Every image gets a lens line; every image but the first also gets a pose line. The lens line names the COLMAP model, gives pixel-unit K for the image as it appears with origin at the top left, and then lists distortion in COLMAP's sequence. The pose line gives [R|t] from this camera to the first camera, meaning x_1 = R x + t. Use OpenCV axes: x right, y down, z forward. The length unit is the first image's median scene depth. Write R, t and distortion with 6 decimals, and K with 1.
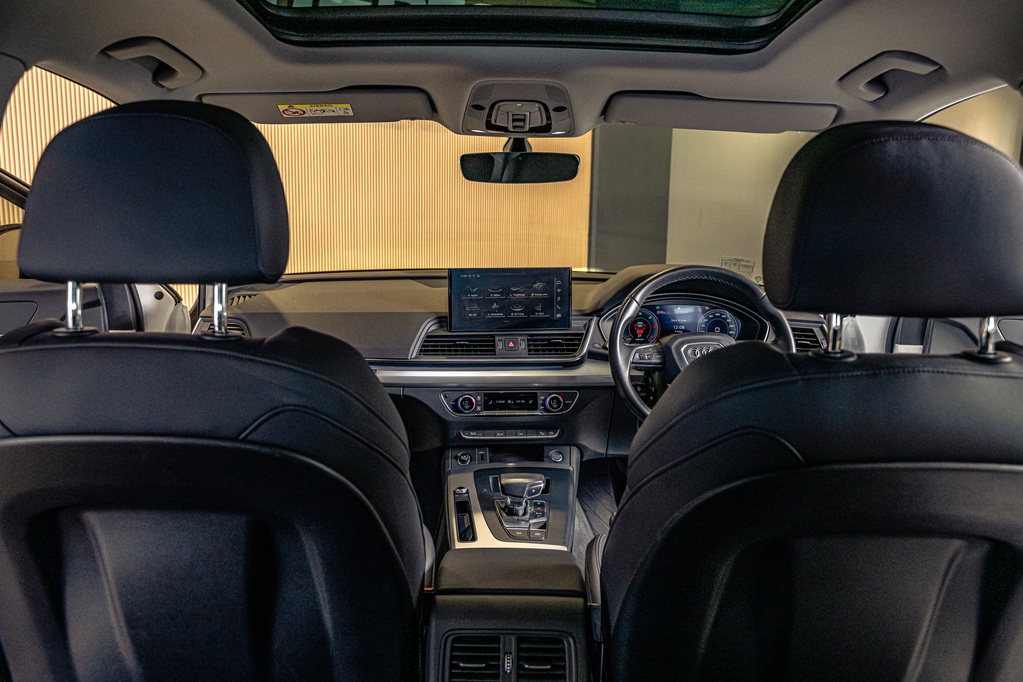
lens RADIAL K [[824.6, 0, 510.3], [0, 824.6, 339.7], [0, 0, 1]] dist [0.010660, -0.009778]
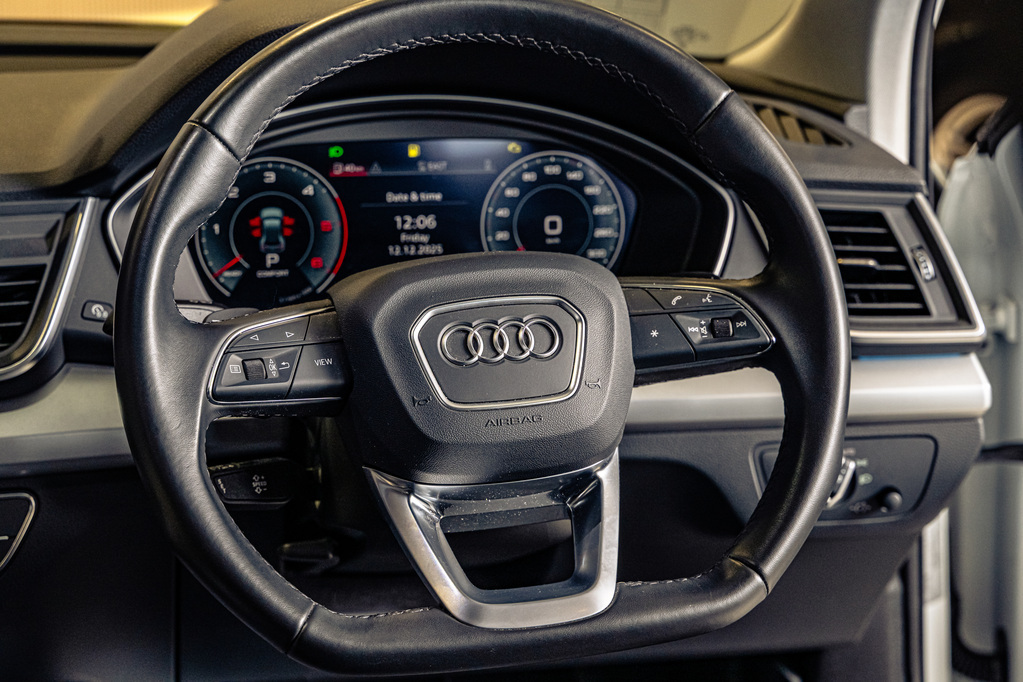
lens RADIAL K [[1922.8, 0, 509.9], [0, 1922.8, 334.6], [0, 0, 1]] dist [0.020452, 0.000000]
pose [[0.976189, -0.053421, 0.210240, 0.105206], [0.036602, 0.995869, 0.083097, -0.031305], [-0.213811, -0.073424, 0.974112, 0.394958]]
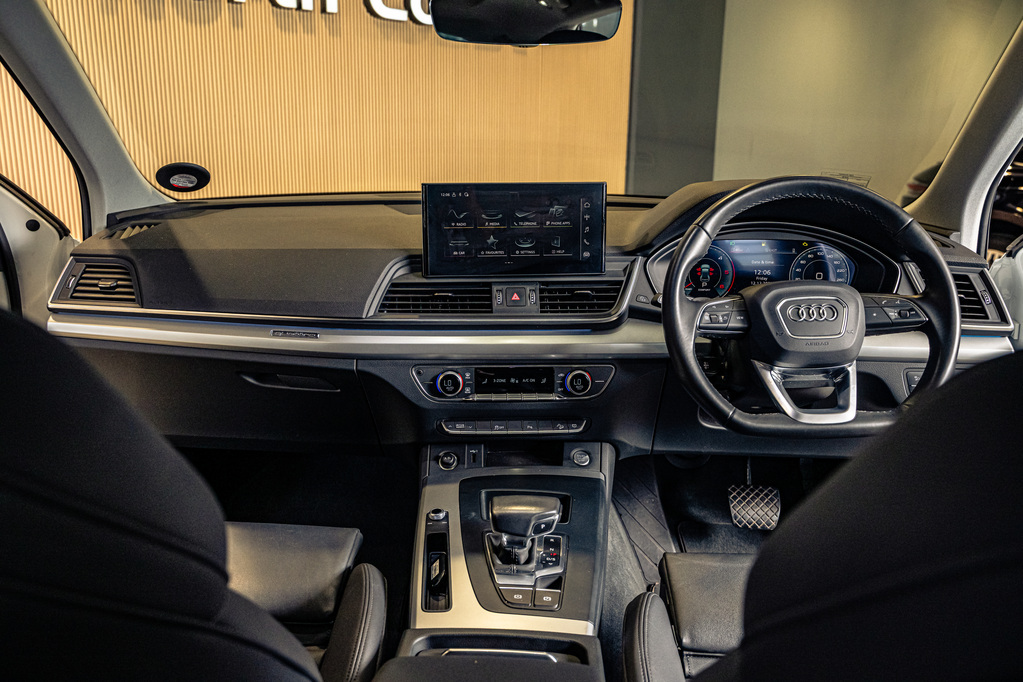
lens RADIAL K [[824.6, 0, 508.6], [0, 824.6, 346.0], [0, 0, 1]] dist [0.010660, -0.009778]
pose [[0.999091, 0.006891, -0.042062, 0.024197], [-0.003645, 0.997041, 0.076784, -0.006136], [0.042467, -0.076561, 0.996160, 0.321036]]
